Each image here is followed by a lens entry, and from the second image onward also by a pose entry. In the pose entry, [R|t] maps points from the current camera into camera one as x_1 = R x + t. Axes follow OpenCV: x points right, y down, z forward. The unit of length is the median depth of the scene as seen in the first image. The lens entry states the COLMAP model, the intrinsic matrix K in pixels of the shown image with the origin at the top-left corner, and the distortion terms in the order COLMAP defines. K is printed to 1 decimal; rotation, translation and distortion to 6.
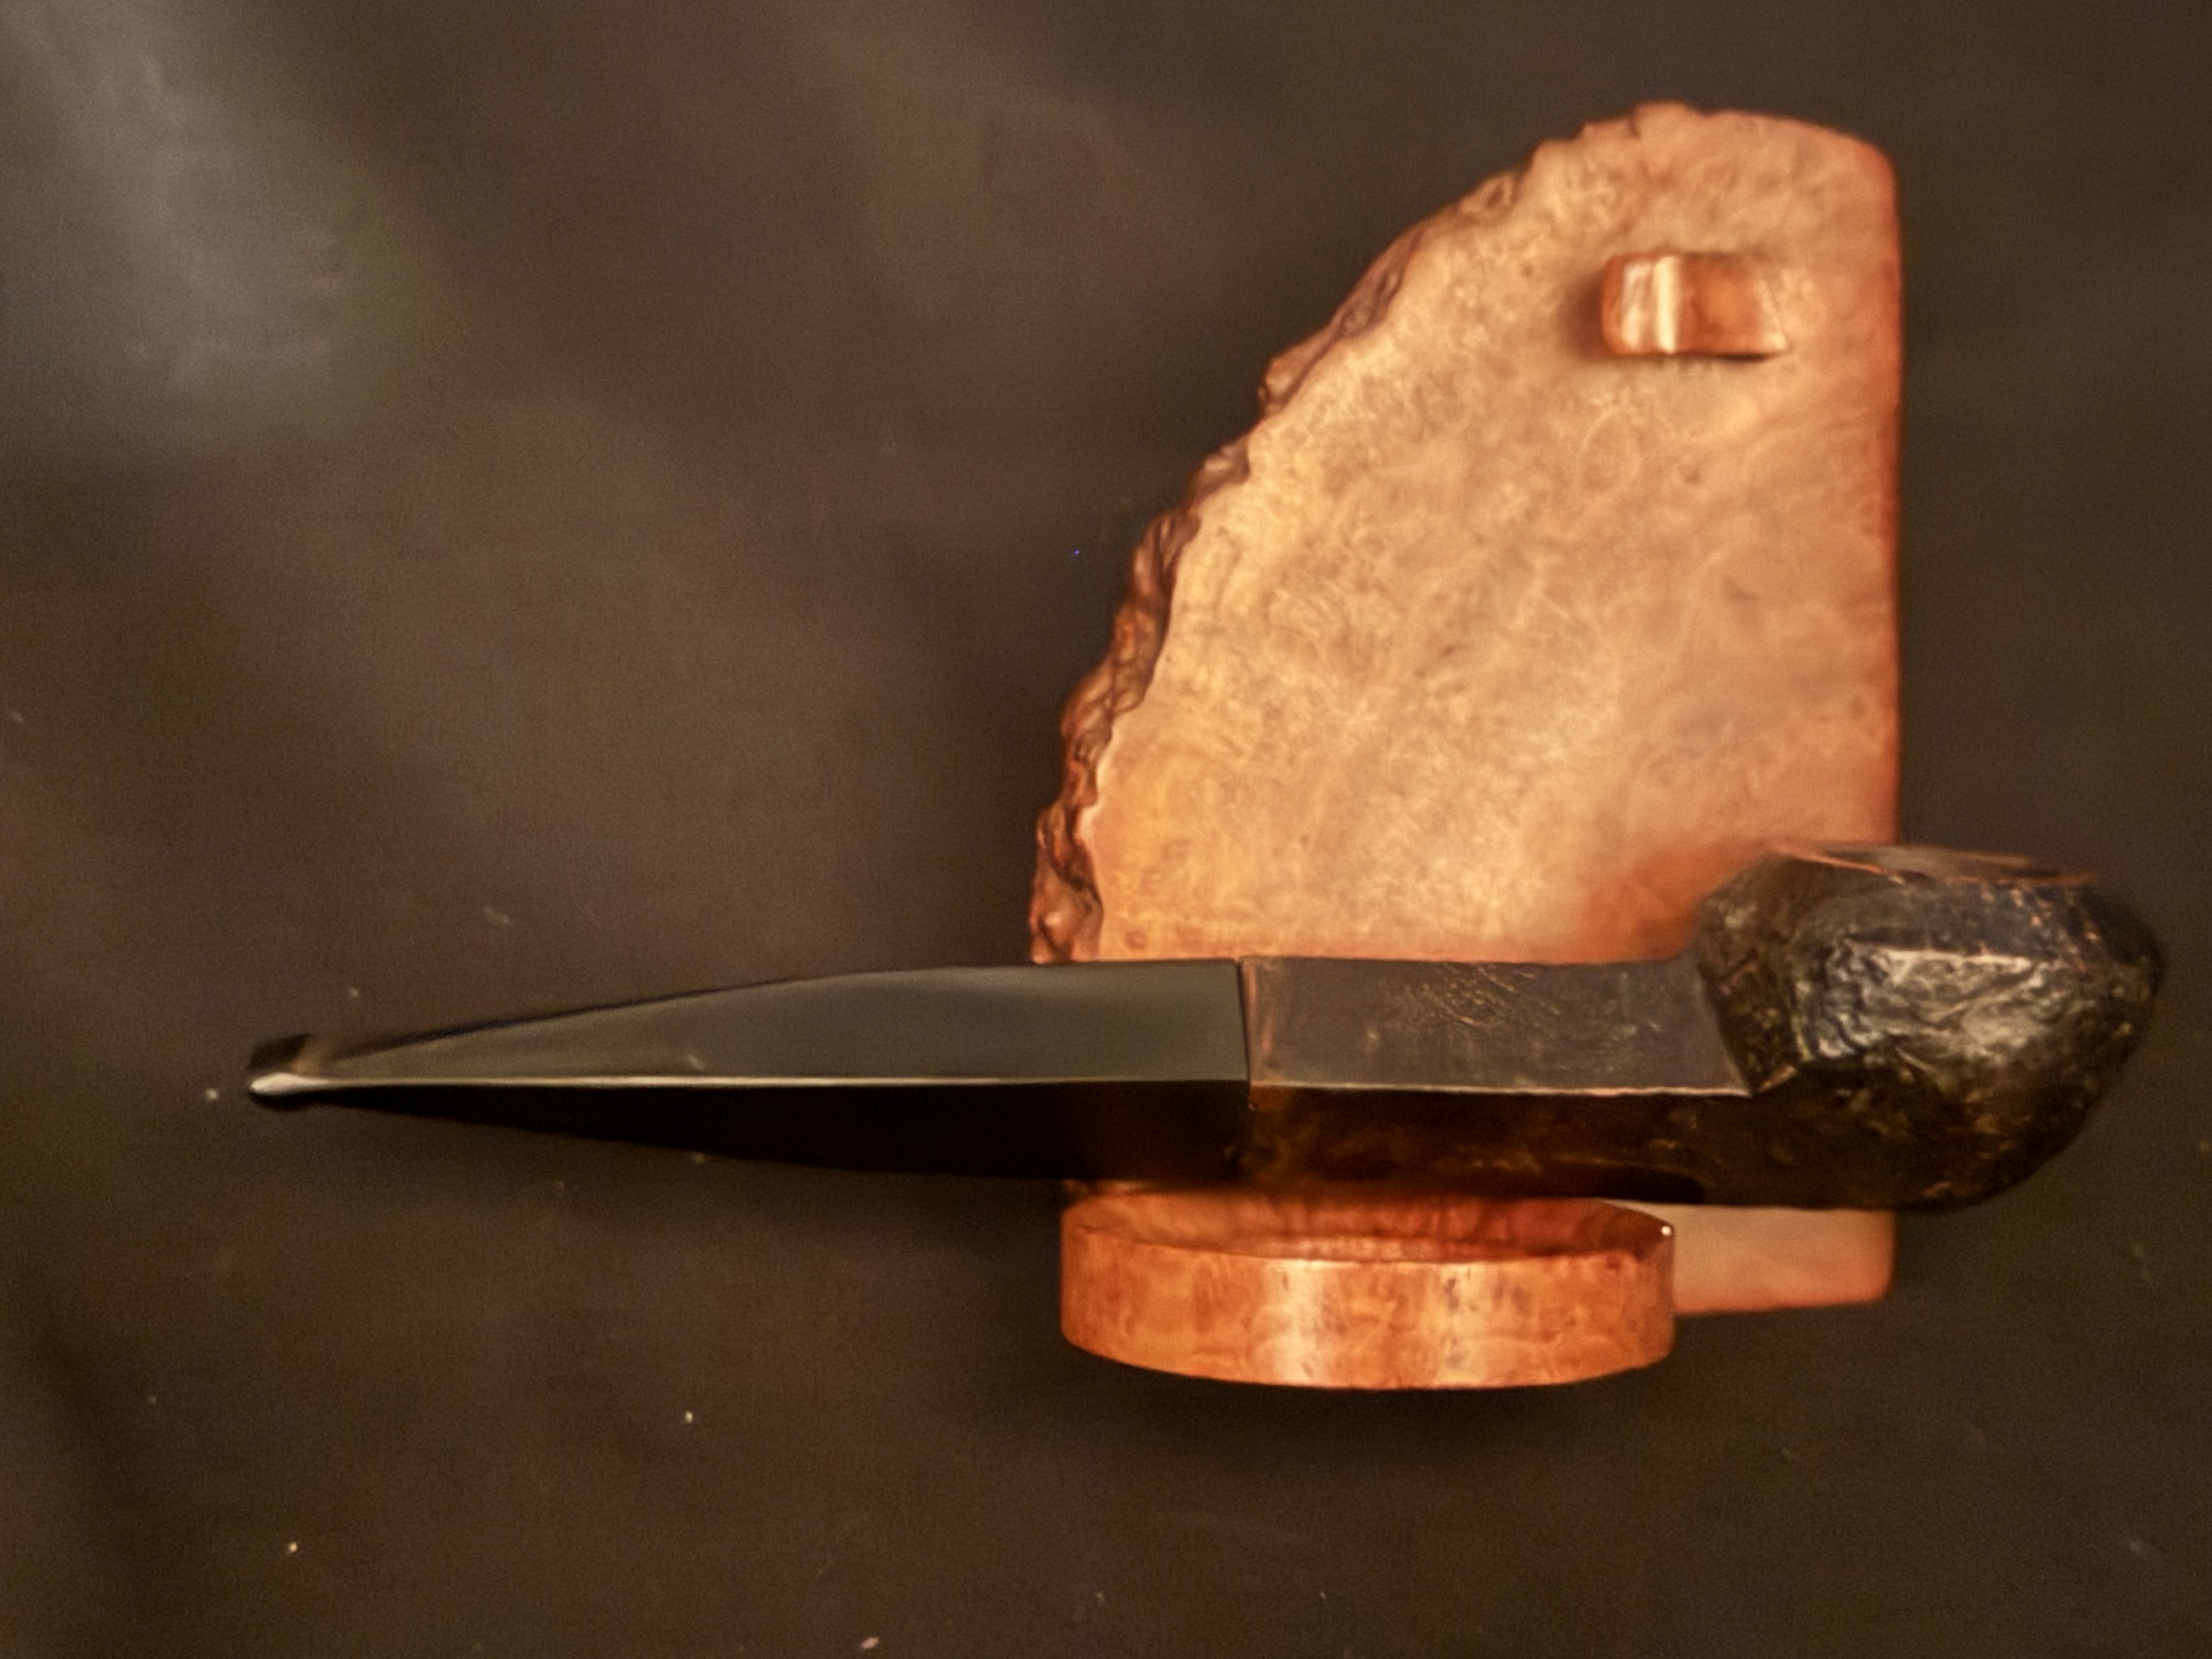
lens RADIAL K [[3180.8, 0, 1091.2], [0, 3180.8, 779.5], [0, 0, 1]] dist [0.104471, 0.000000]
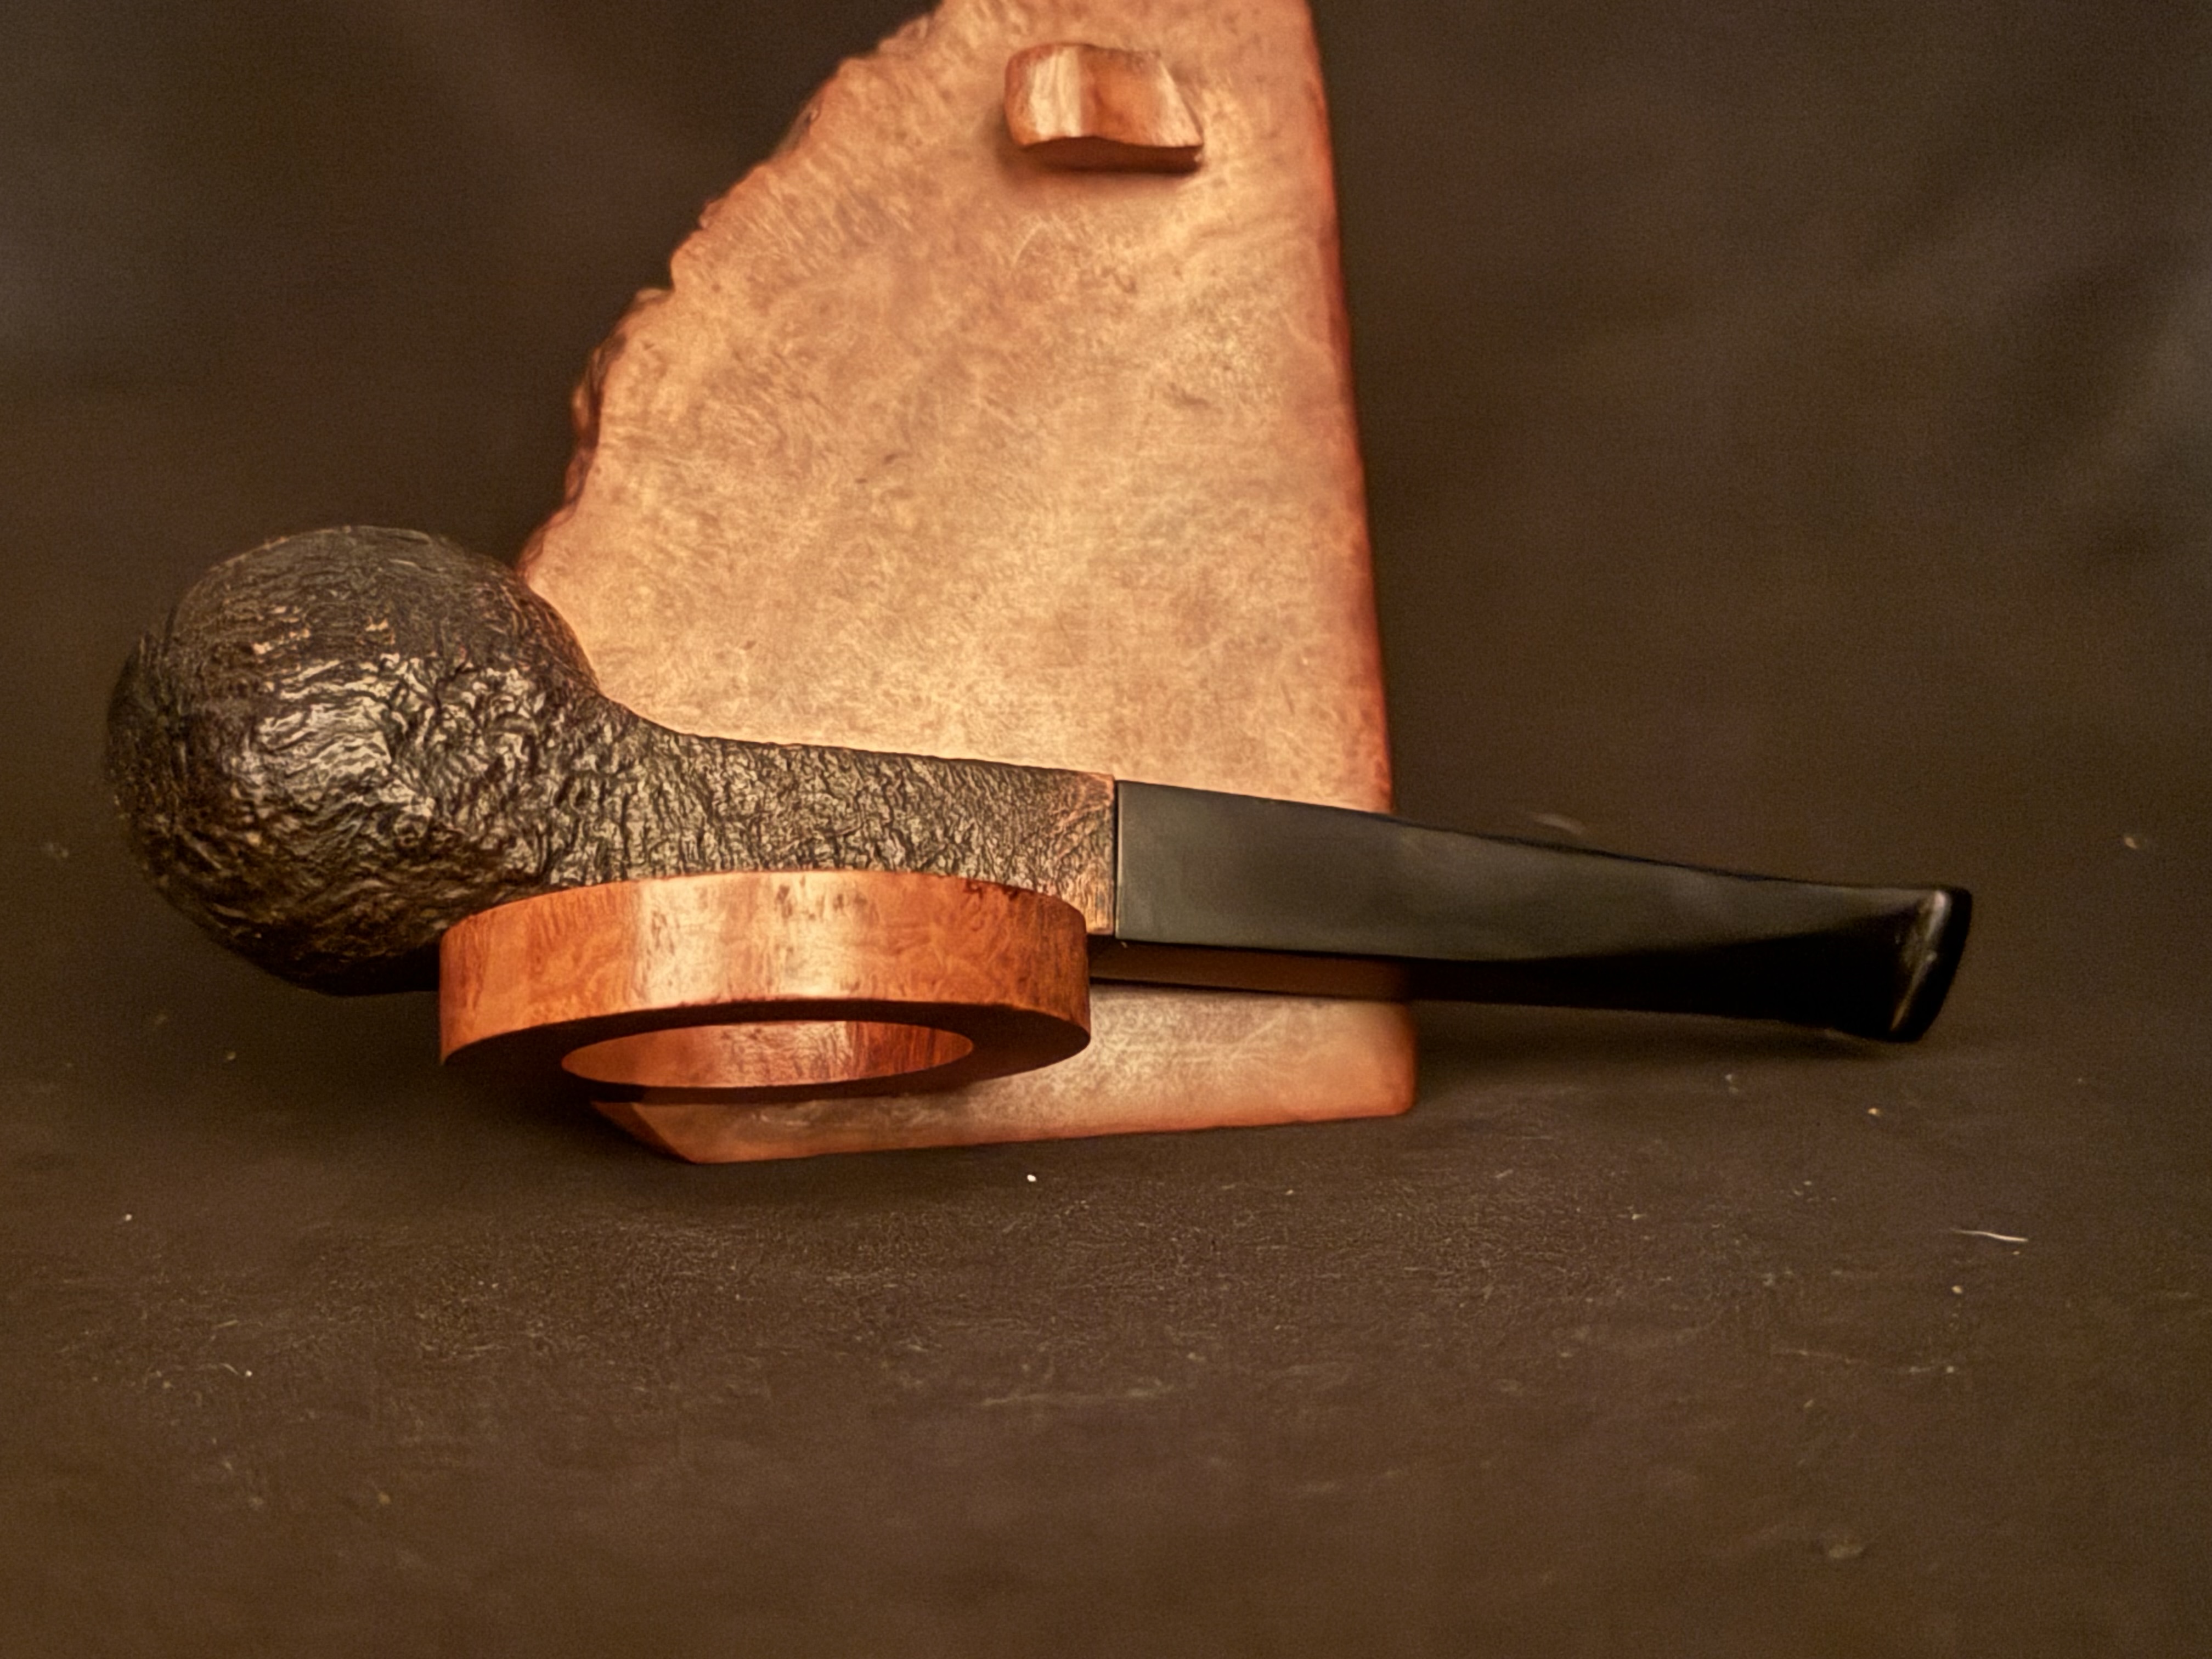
lens RADIAL K [[3180.8, 0, 1113.7], [0, 3180.8, 819.7], [0, 0, 1]] dist [0.104471, 0.000000]
pose [[0.997502, -0.070125, -0.008469, 0.182650], [0.066607, 0.973750, -0.217657, 0.290541], [0.023510, 0.216549, 0.975989, 0.058605]]
